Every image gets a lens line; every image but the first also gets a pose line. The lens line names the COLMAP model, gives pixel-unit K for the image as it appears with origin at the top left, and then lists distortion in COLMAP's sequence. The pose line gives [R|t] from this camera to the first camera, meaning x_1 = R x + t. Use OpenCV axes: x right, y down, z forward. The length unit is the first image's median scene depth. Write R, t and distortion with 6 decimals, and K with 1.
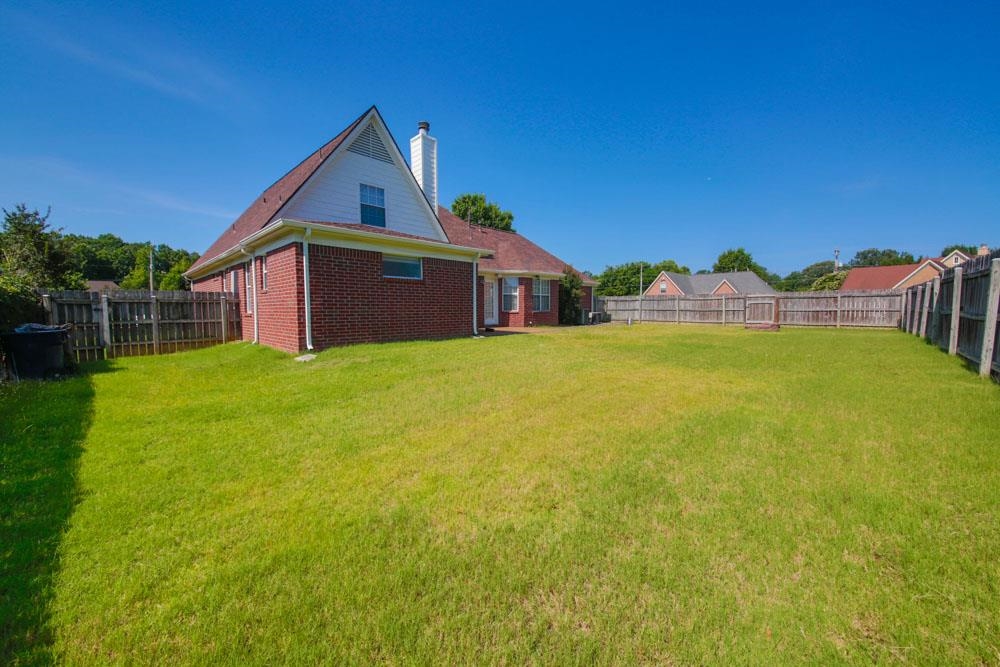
lens RADIAL K [[381.7, 0, 495.9], [0, 381.7, 335.1], [0, 0, 1]] dist [-0.010067, -0.001124]
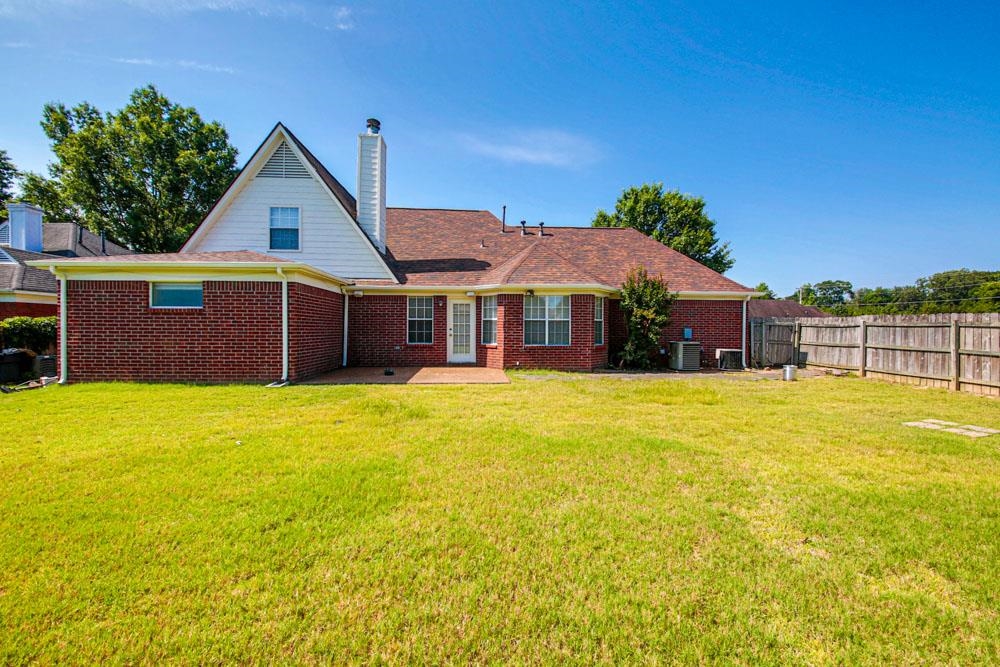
lens RADIAL K [[381.7, 0, 497.7], [0, 381.7, 330.6], [0, 0, 1]] dist [-0.010067, -0.001124]
pose [[0.736384, 0.015603, -0.676384, 0.505171], [-0.054506, 0.997853, -0.036323, -0.063463], [0.674365, 0.063615, 0.735653, 0.507869]]
